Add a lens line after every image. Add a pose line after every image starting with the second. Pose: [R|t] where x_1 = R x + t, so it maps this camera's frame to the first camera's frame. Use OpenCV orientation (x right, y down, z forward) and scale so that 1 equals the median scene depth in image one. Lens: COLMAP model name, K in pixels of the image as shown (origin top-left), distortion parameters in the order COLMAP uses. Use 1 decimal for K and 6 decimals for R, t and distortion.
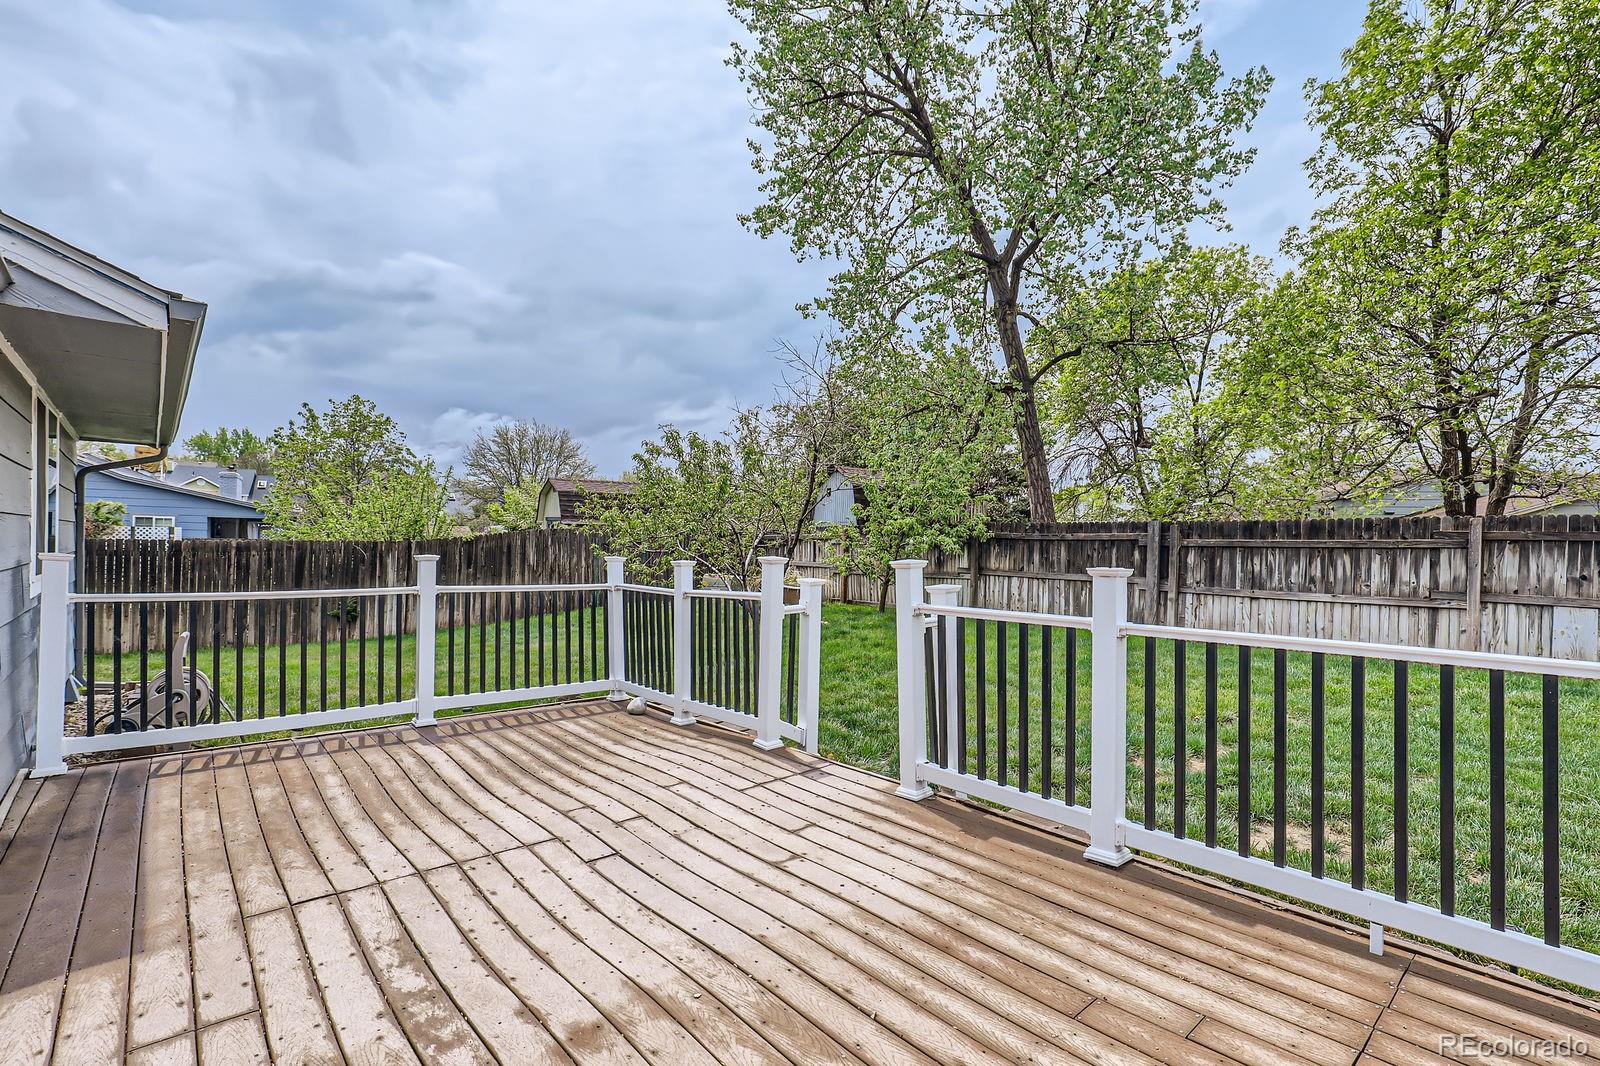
lens RADIAL K [[720.3, 0, 797.5], [0, 720.3, 536.0], [0, 0, 1]] dist [0.000172, -0.000954]
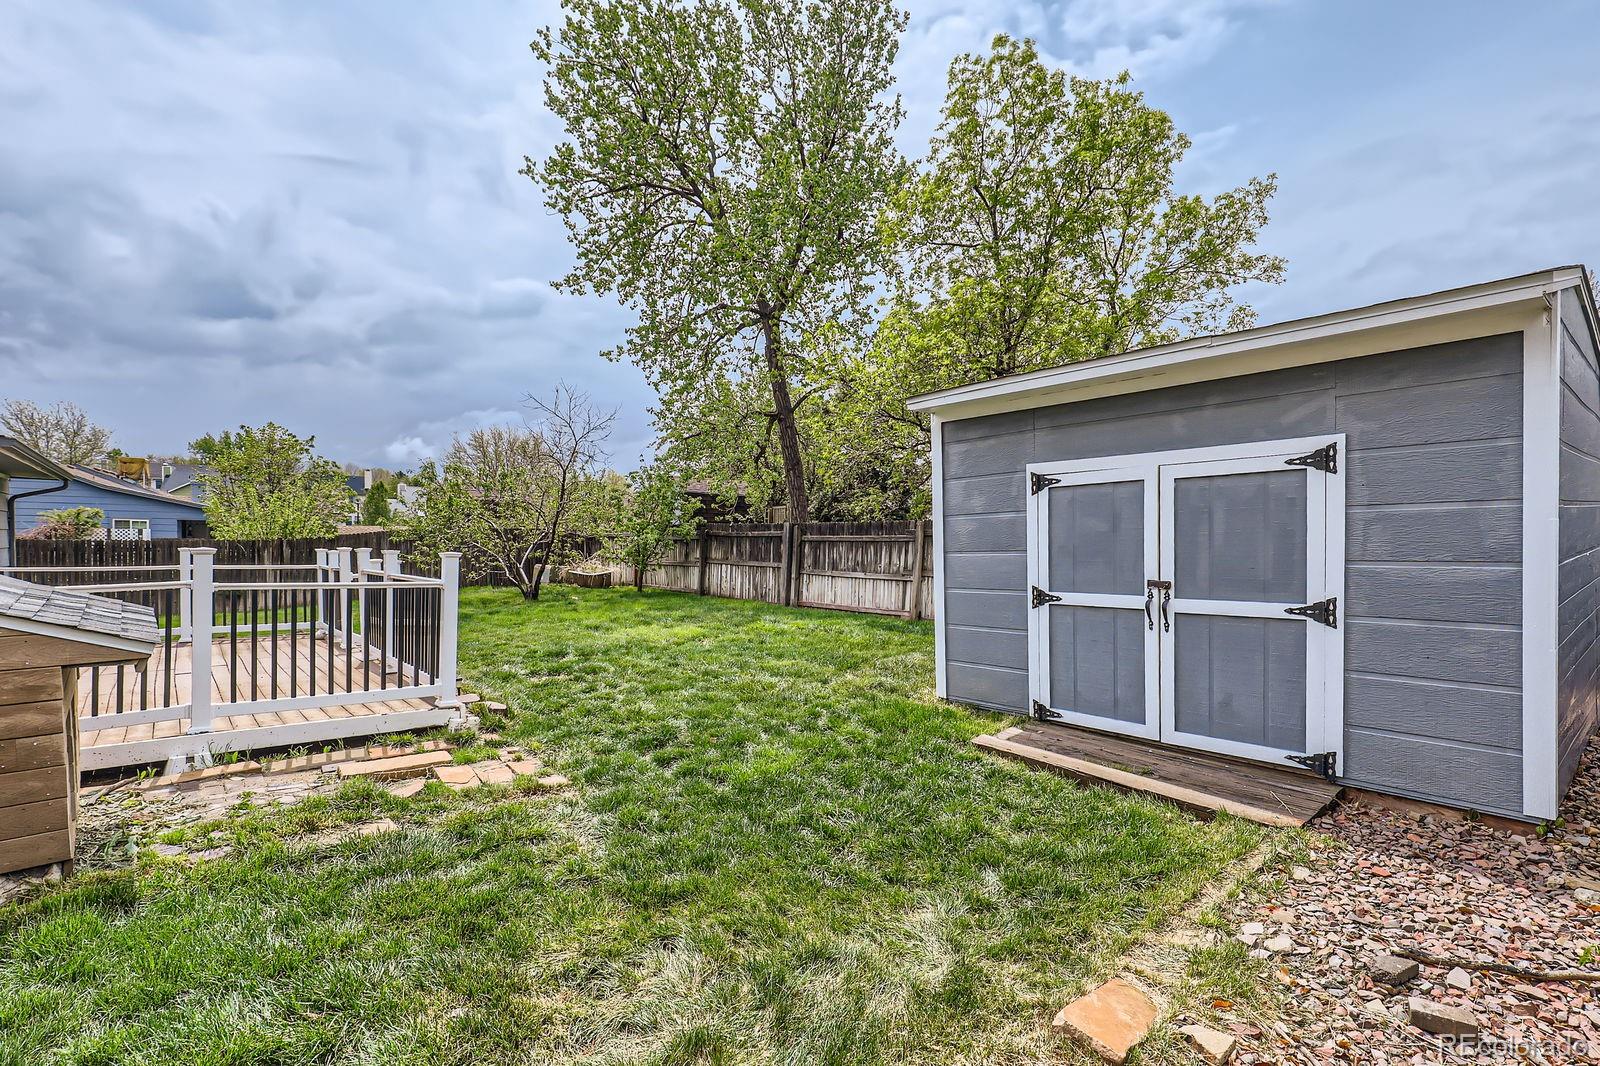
lens RADIAL K [[720.3, 0, 802.4], [0, 720.3, 540.4], [0, 0, 1]] dist [0.000172, -0.000954]
pose [[0.999920, -0.005739, -0.011264, 0.369420], [0.005873, 0.999912, 0.011902, -0.002116], [0.011195, -0.011967, 0.999866, -0.268684]]
